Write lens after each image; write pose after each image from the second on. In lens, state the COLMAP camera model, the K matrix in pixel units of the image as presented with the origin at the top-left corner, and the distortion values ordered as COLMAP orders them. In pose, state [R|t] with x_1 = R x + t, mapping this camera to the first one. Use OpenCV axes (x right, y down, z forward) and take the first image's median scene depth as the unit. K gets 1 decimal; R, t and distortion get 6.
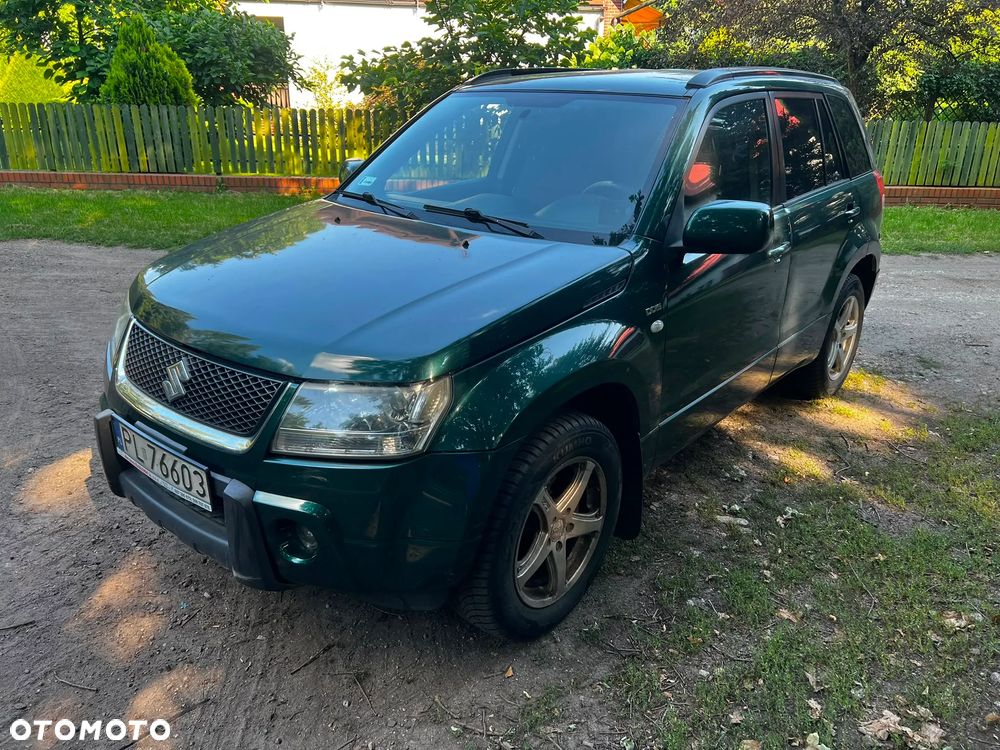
lens RADIAL K [[749.6, 0, 493.6], [0, 749.6, 373.6], [0, 0, 1]] dist [0.050770, -0.058757]
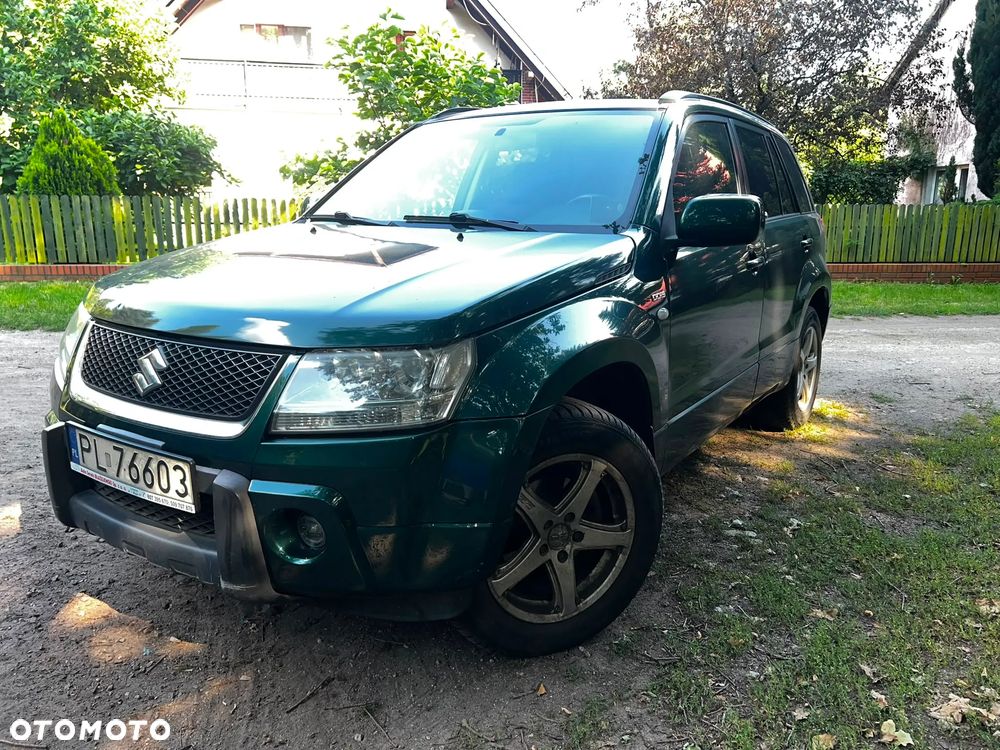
lens RADIAL K [[750.5, 0, 501.1], [0, 750.5, 371.5], [0, 0, 1]] dist [0.052902, -0.060976]
pose [[0.993300, -0.034537, 0.110280, -0.098537], [0.049742, 0.989147, -0.138252, 0.133794], [-0.104309, 0.142811, 0.984238, 0.078884]]
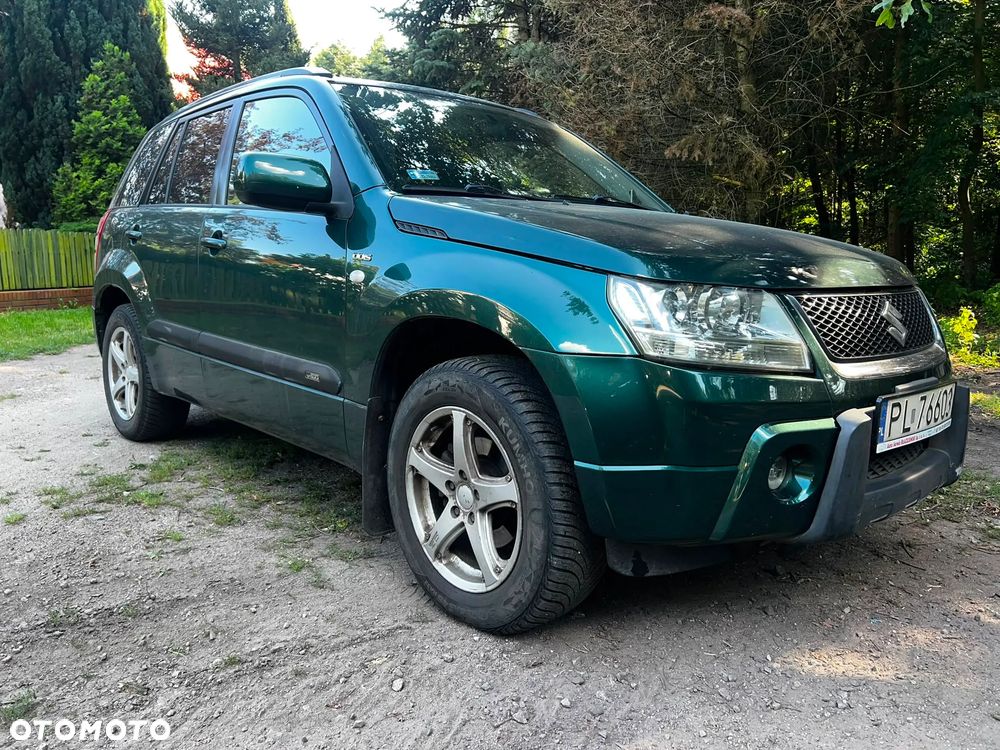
lens RADIAL K [[750.5, 0, 501.1], [0, 750.5, 371.5], [0, 0, 1]] dist [0.052902, -0.060976]
pose [[0.134922, -0.161814, 0.977554, -1.232479], [0.335569, 0.935737, 0.108577, -0.173963], [-0.932303, 0.313388, 0.180552, 1.151410]]
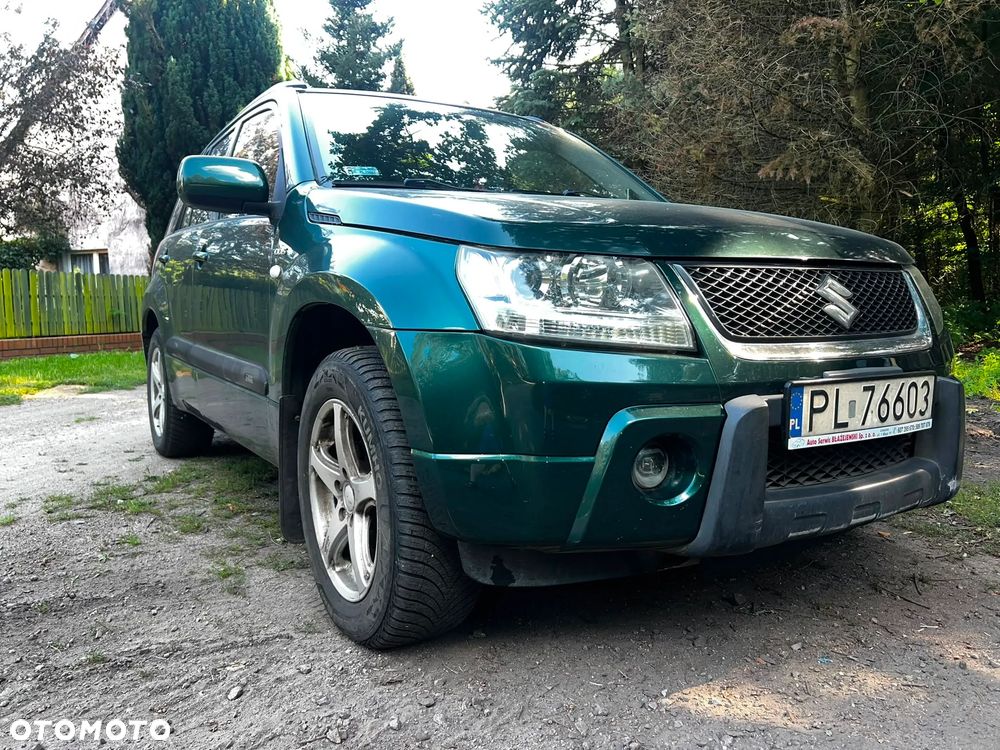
lens RADIAL K [[750.5, 0, 501.1], [0, 750.5, 371.5], [0, 0, 1]] dist [0.052902, -0.060976]
pose [[0.305018, -0.107425, 0.946268, -1.121704], [0.346275, 0.938119, -0.005118, -0.035213], [-0.887163, 0.329230, 0.323342, 0.958145]]
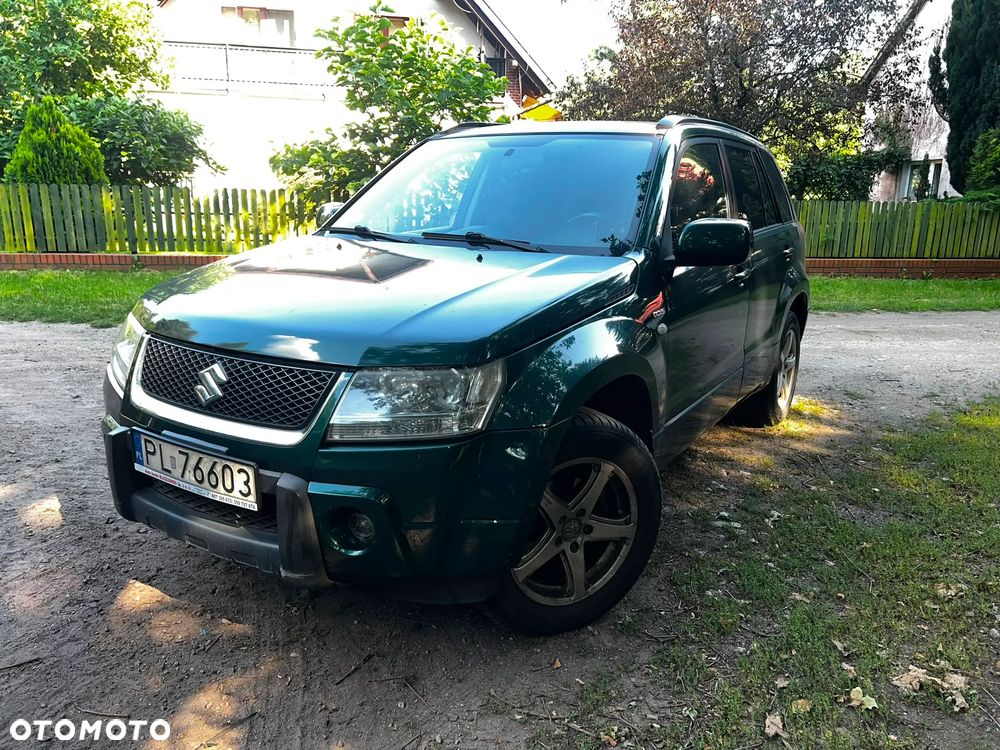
lens RADIAL K [[750.4, 0, 500.0], [0, 750.4, 375.0], [0, 0, 1]] dist [0.049487, -0.057186]
pose [[0.990078, -0.032416, 0.136730, -0.160657], [0.048036, 0.992487, -0.112530, 0.111678], [-0.132055, 0.117981, 0.984196, -0.019174]]
